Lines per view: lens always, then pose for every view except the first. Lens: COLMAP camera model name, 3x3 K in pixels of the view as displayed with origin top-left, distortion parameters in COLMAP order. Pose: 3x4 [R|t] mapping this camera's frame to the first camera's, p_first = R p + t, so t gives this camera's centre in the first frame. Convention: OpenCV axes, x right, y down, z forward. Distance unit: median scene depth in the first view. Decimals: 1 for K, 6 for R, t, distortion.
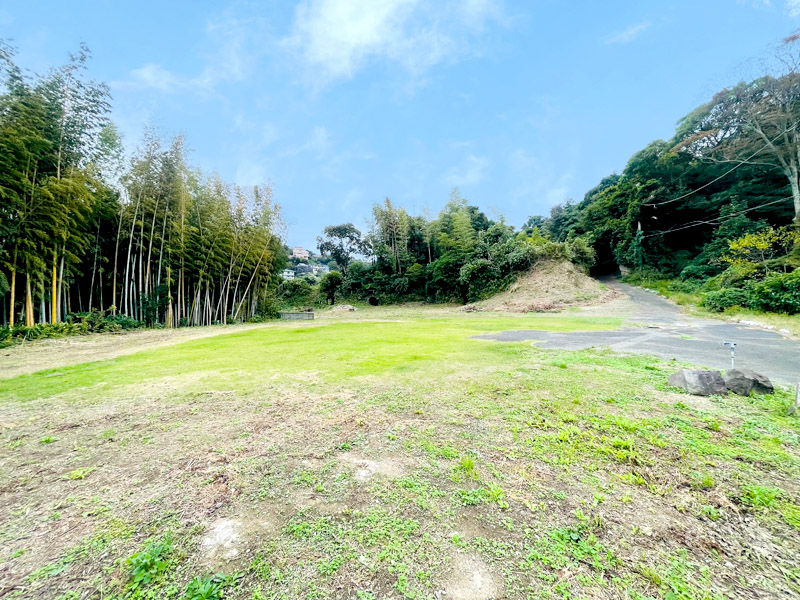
lens RADIAL K [[318.9, 0, 400.9], [0, 318.9, 300.4], [0, 0, 1]] dist [-0.004331, -0.000217]
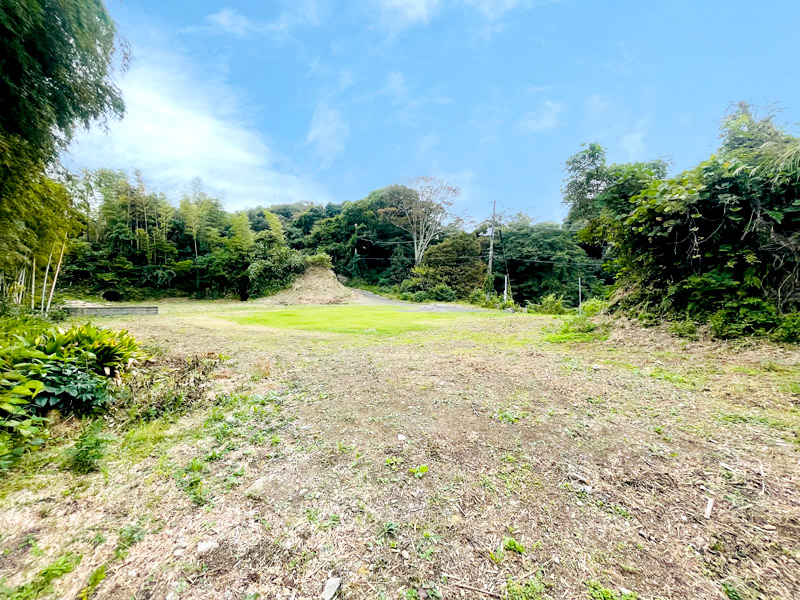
lens RADIAL K [[318.9, 0, 398.9], [0, 318.9, 302.9], [0, 0, 1]] dist [-0.004331, -0.000217]
pose [[0.526185, -0.000099, 0.850370, -0.455633], [-0.001282, 0.999999, 0.000909, 0.020759], [-0.850369, -0.001568, 0.526184, -0.015002]]
